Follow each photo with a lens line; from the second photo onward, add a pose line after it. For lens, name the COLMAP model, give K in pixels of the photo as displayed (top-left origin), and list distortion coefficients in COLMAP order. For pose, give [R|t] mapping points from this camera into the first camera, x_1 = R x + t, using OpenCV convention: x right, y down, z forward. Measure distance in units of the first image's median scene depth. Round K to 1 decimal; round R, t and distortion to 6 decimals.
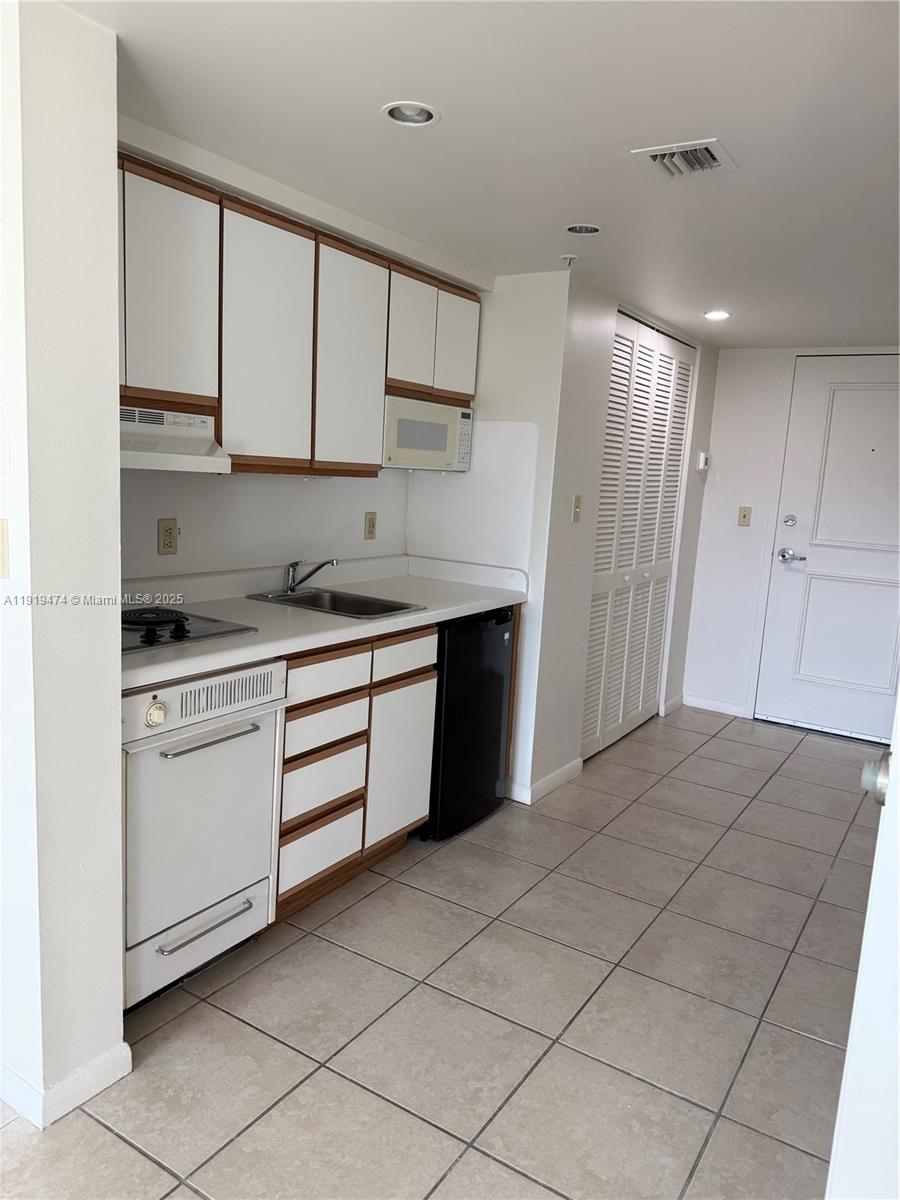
lens RADIAL K [[849.9, 0, 454.3], [0, 849.9, 599.3], [0, 0, 1]] dist [-0.004373, -0.005218]
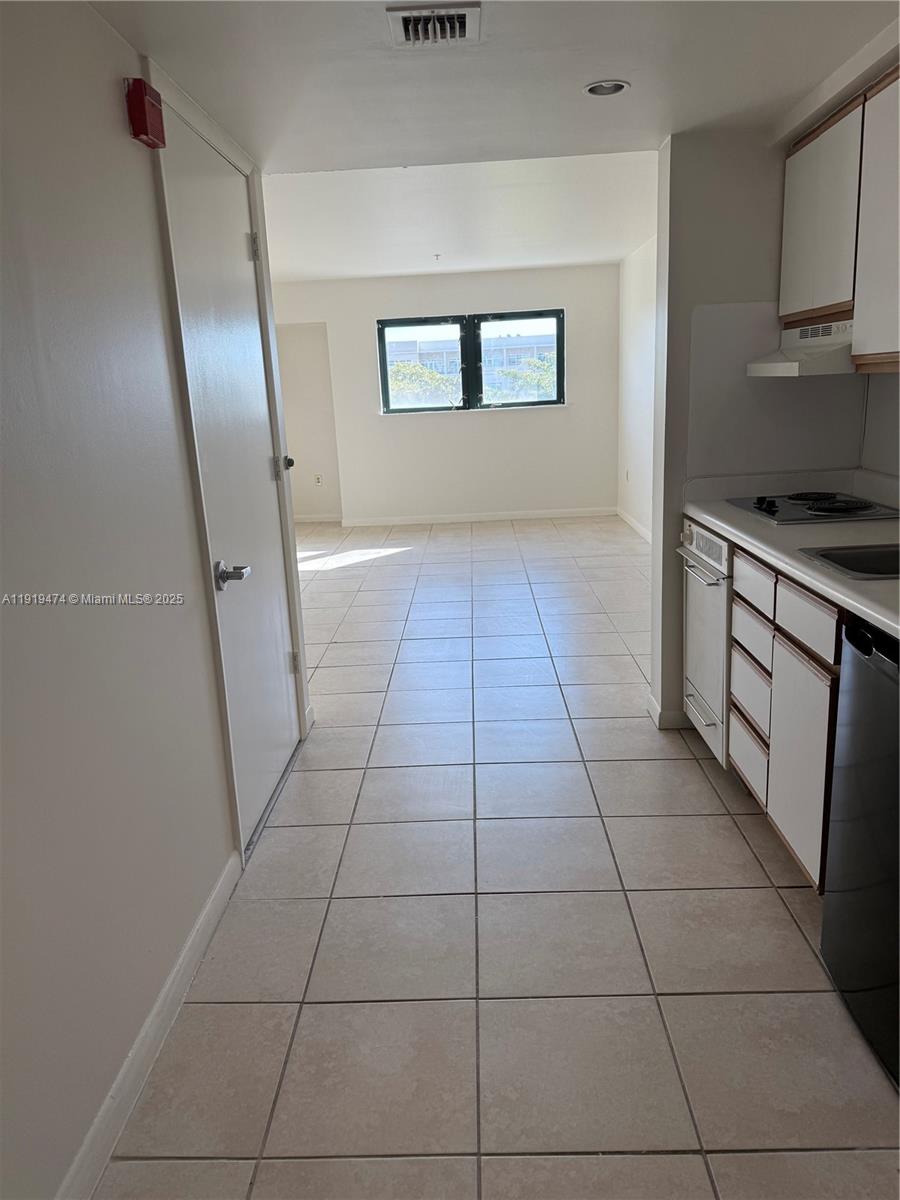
lens RADIAL K [[850.6, 0, 450.0], [0, 850.6, 600.0], [0, 0, 1]] dist [-0.003899, -0.002792]
pose [[-0.856797, 0.108286, -0.504155, 0.683073], [-0.083634, 0.935574, 0.343084, -0.210651], [0.508826, 0.336118, -0.792541, 1.681648]]
